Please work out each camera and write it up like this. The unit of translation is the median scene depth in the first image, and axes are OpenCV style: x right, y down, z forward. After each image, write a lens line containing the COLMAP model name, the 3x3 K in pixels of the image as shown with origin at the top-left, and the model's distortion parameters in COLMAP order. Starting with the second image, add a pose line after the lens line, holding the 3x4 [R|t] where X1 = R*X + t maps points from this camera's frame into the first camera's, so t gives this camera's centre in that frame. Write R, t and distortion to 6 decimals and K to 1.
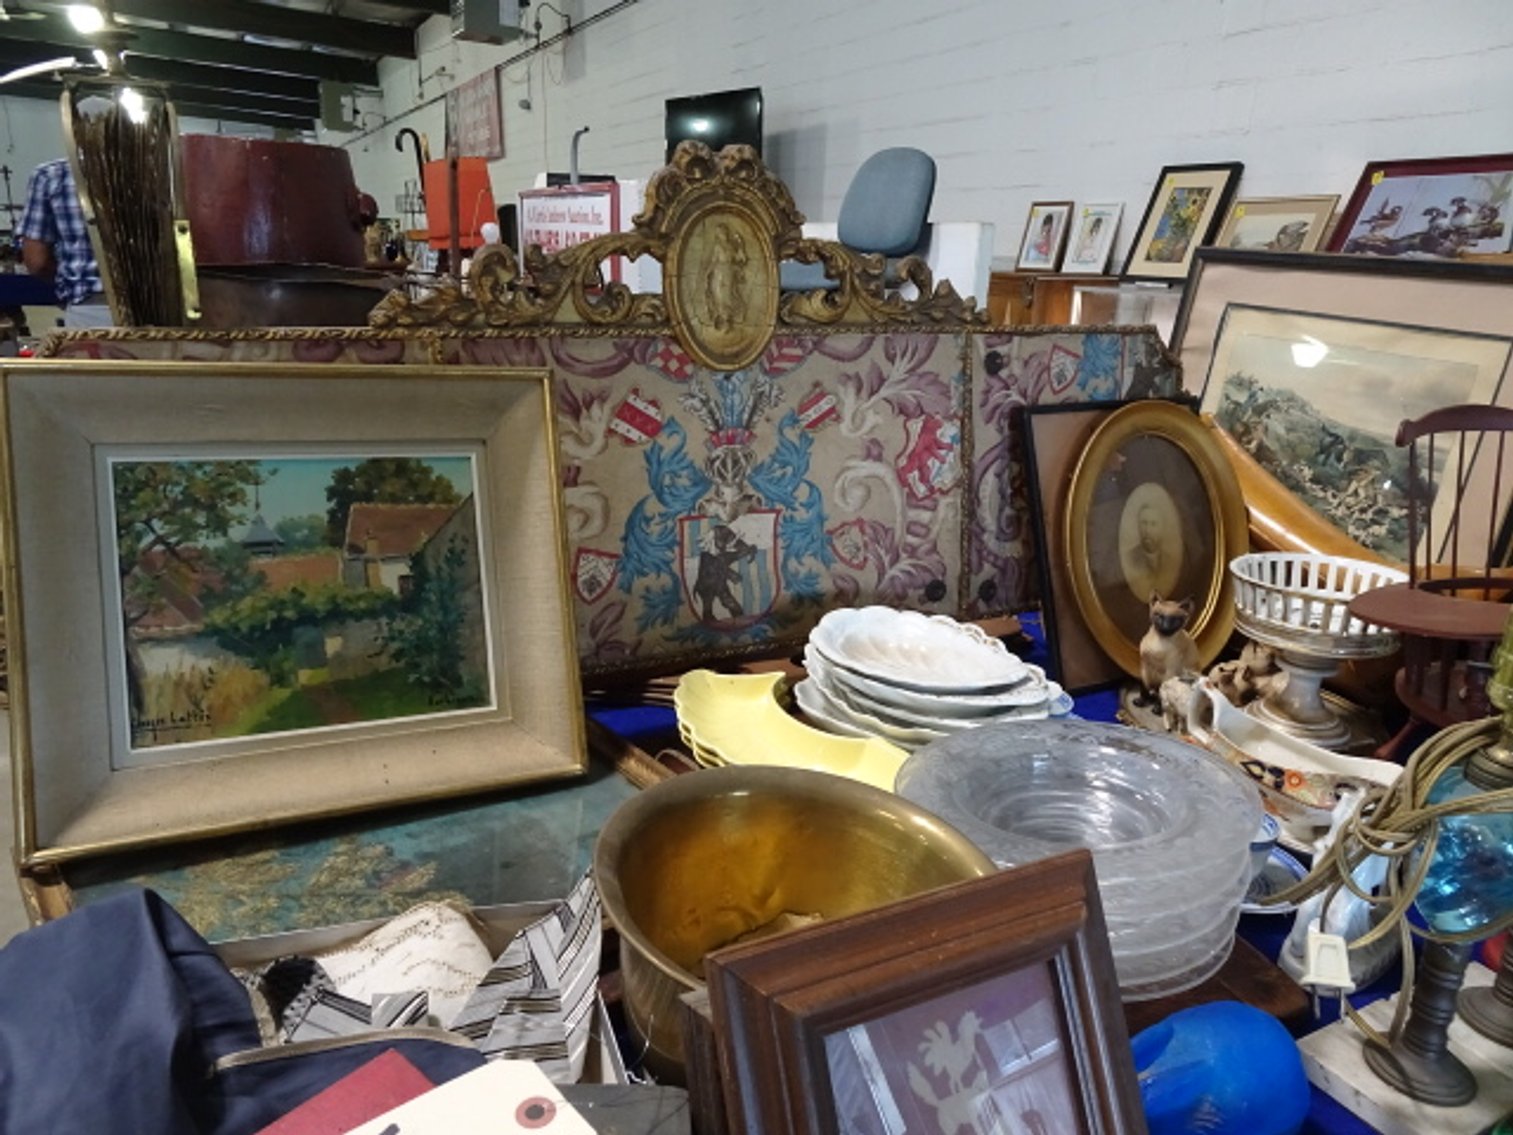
lens RADIAL K [[1079.7, 0, 756.5], [0, 1079.7, 567.5], [0, 0, 1]] dist [0.014812, -0.005271]
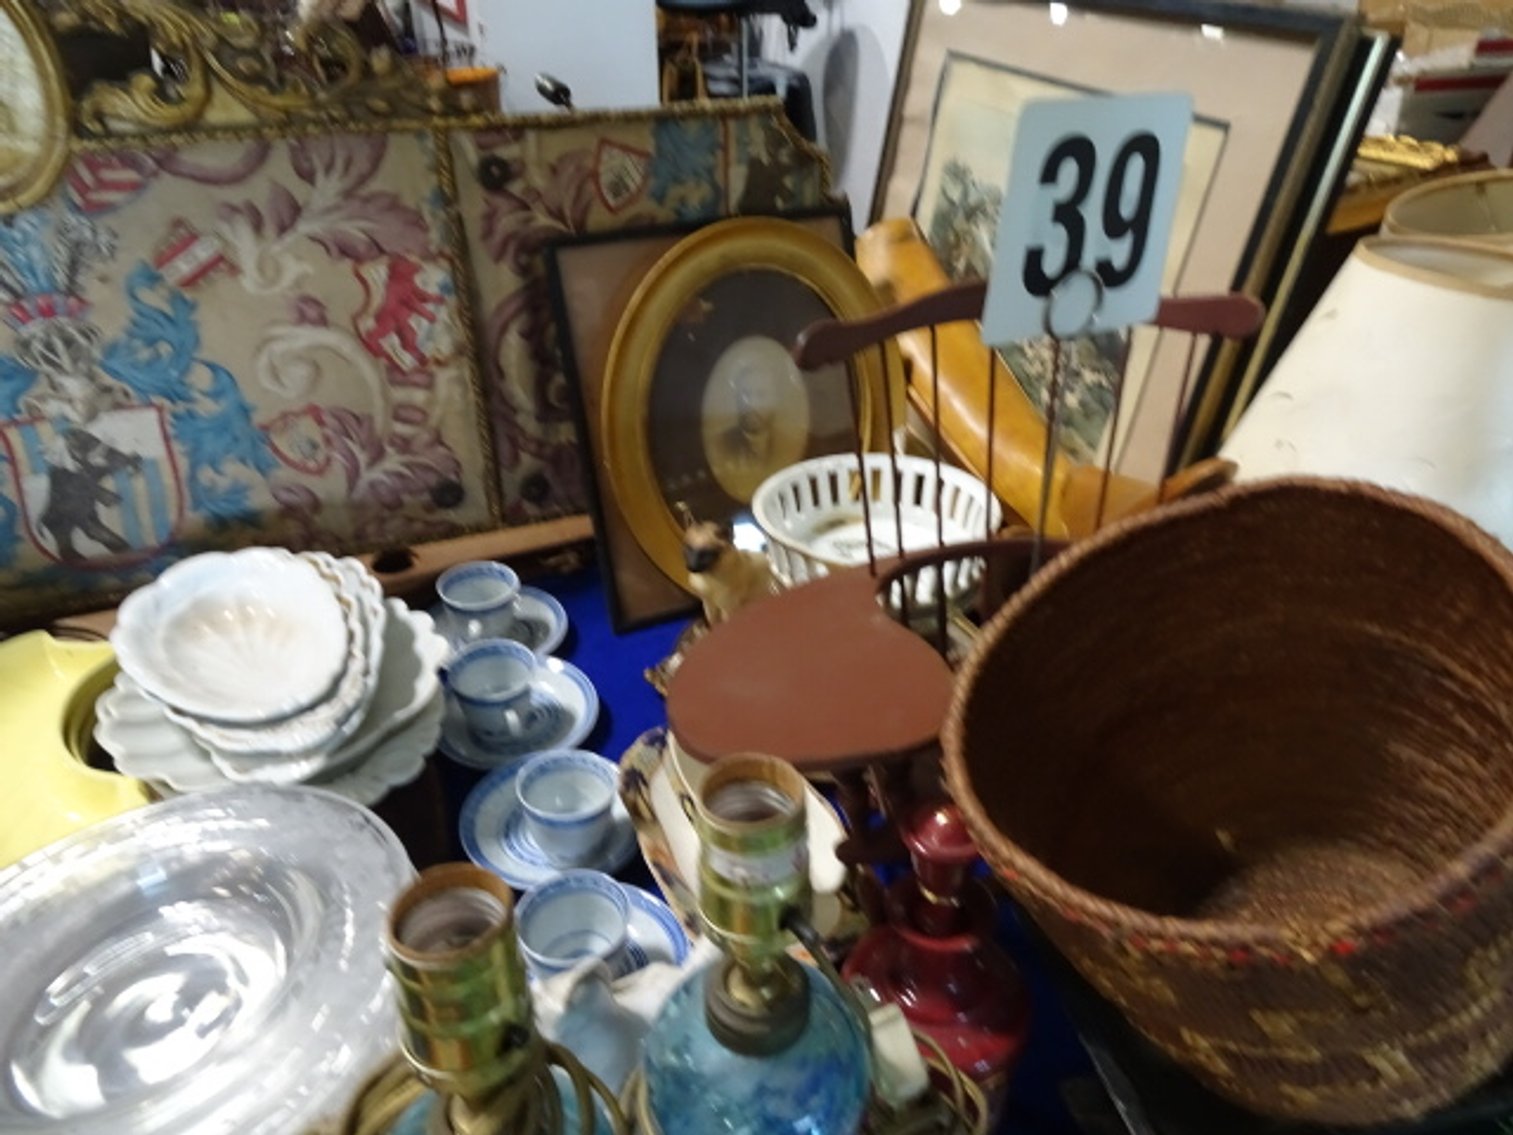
lens RADIAL K [[1079.7, 0, 756.5], [0, 1079.7, 567.5], [0, 0, 1]] dist [0.014812, -0.005271]
pose [[0.998118, -0.001402, -0.061314, 0.441327], [0.015900, 0.971474, 0.236612, -0.107430], [0.059233, -0.237142, 0.969668, 0.280809]]
